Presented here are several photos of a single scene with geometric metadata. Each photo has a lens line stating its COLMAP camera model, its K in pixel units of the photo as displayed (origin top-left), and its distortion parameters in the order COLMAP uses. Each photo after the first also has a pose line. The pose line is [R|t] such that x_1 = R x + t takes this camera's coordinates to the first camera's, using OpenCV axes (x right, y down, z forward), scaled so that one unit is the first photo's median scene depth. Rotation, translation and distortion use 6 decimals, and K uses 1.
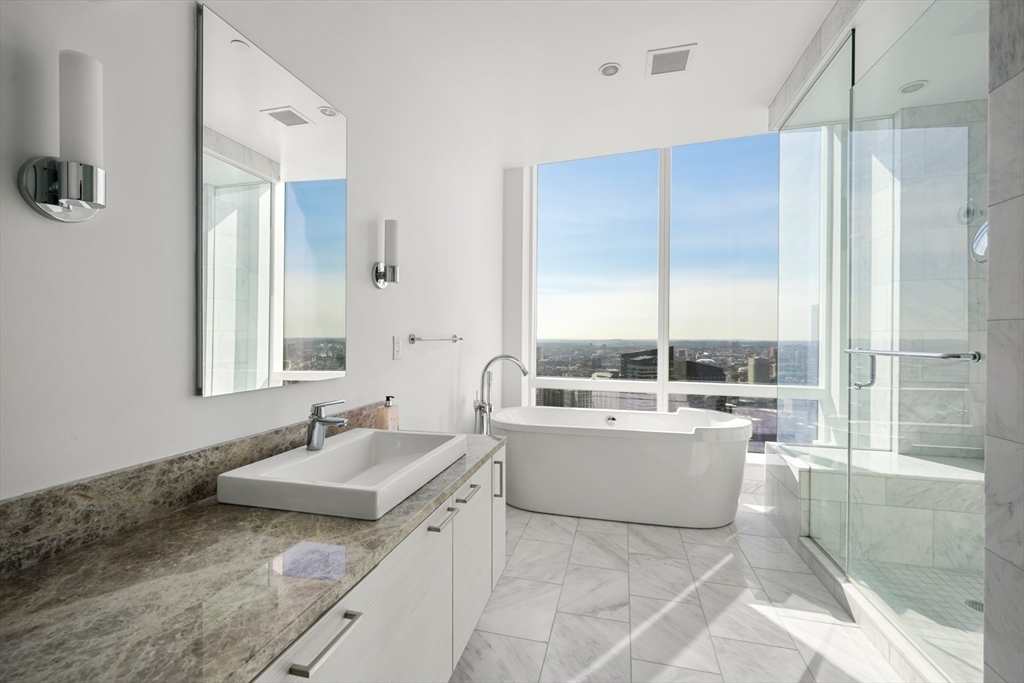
lens RADIAL K [[432.5, 0, 510.0], [0, 432.5, 335.9], [0, 0, 1]] dist [-0.000733, -0.000092]
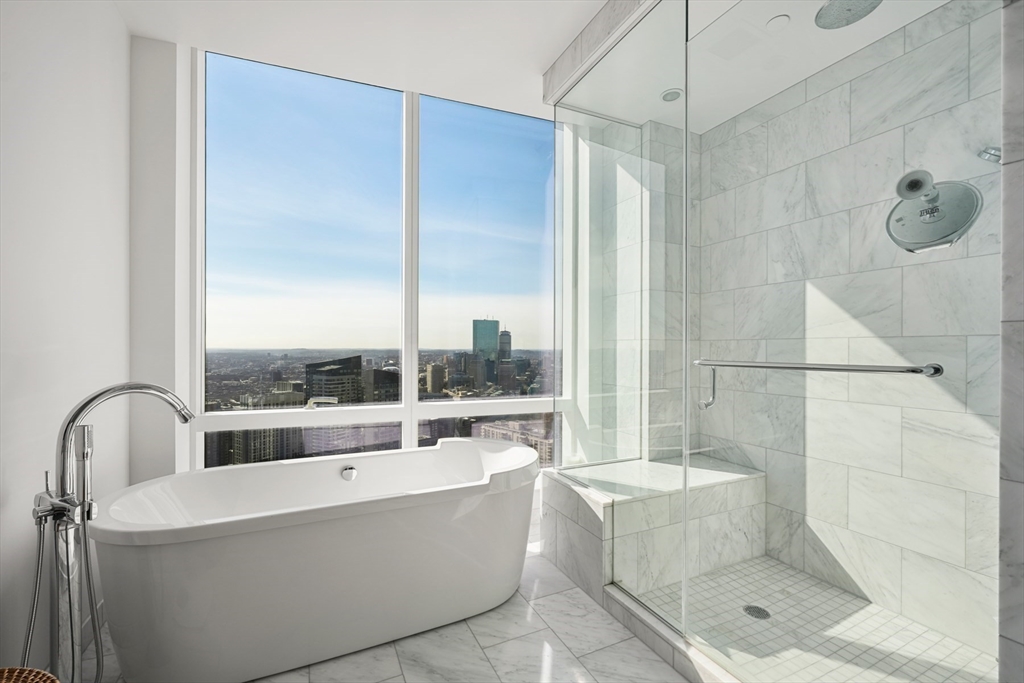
lens RADIAL K [[431.3, 0, 511.4], [0, 431.3, 350.4], [0, 0, 1]] dist [-0.002034, 0.000009]
pose [[0.766324, -0.006471, 0.642421, 0.003429], [-0.001594, 0.999927, 0.011974, 0.001786], [-0.642452, -0.010200, 0.766258, 0.369713]]
